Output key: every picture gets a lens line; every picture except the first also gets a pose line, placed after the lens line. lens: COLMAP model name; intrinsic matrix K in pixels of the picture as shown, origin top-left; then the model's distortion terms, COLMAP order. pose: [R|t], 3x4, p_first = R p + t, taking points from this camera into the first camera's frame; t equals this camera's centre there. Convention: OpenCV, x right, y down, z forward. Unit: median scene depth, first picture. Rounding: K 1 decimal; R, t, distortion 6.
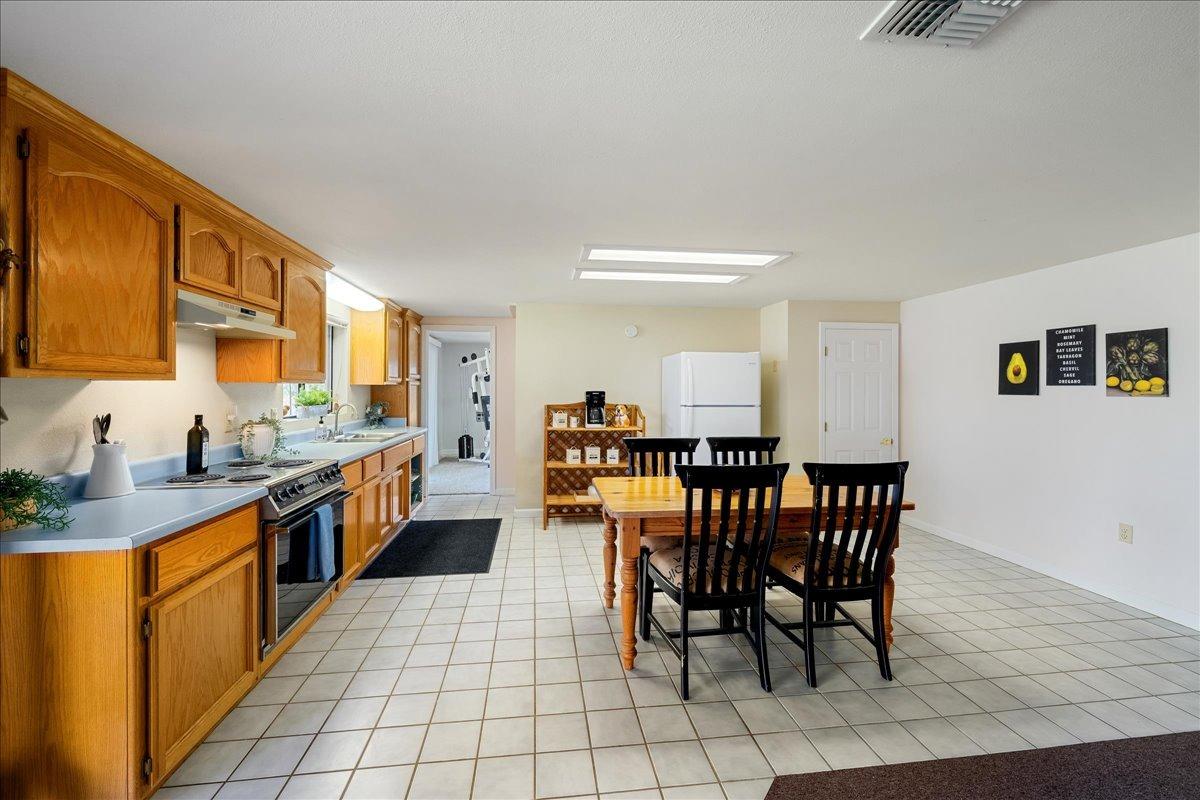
lens RADIAL K [[492.3, 0, 602.2], [0, 492.3, 390.3], [0, 0, 1]] dist [-0.004262, -0.000420]
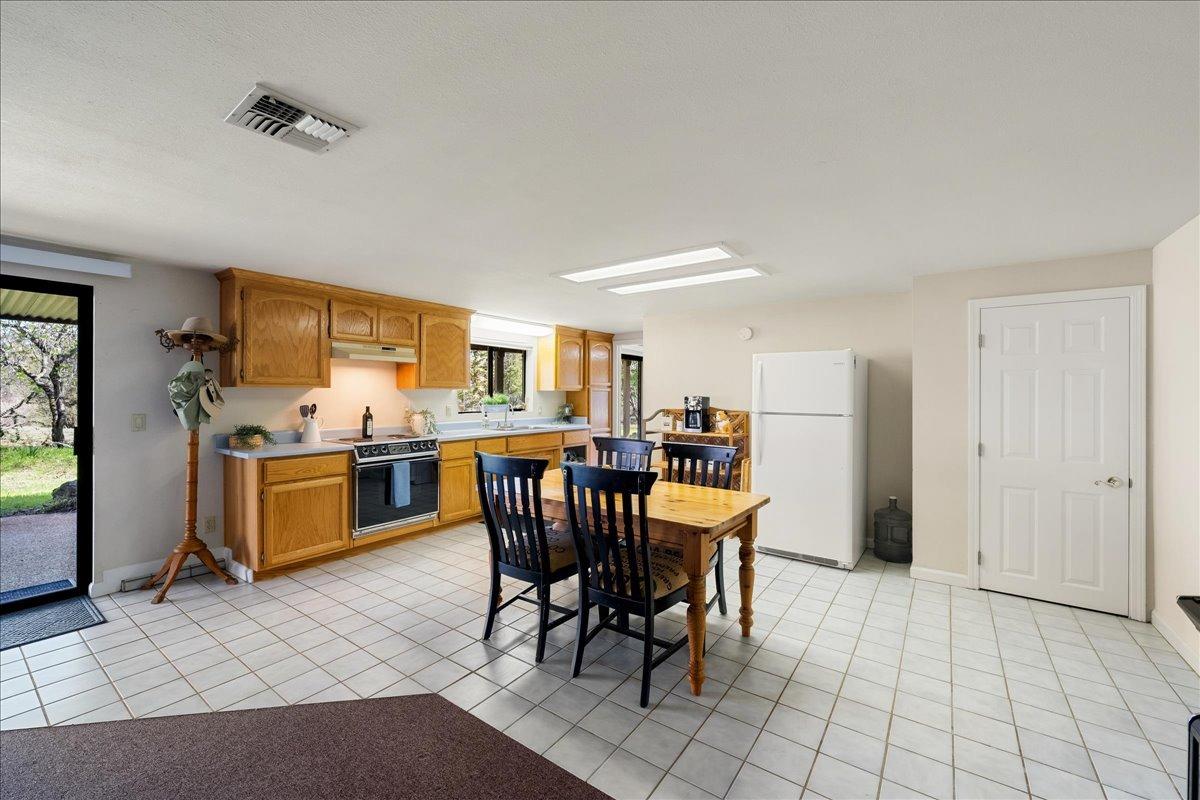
lens RADIAL K [[492.3, 0, 602.4], [0, 492.3, 396.5], [0, 0, 1]] dist [-0.004262, -0.000420]
pose [[0.725951, 0.005838, -0.687722, 1.075449], [-0.007084, 0.999974, 0.001011, 0.004513], [0.687710, 0.004138, 0.725974, 0.251953]]
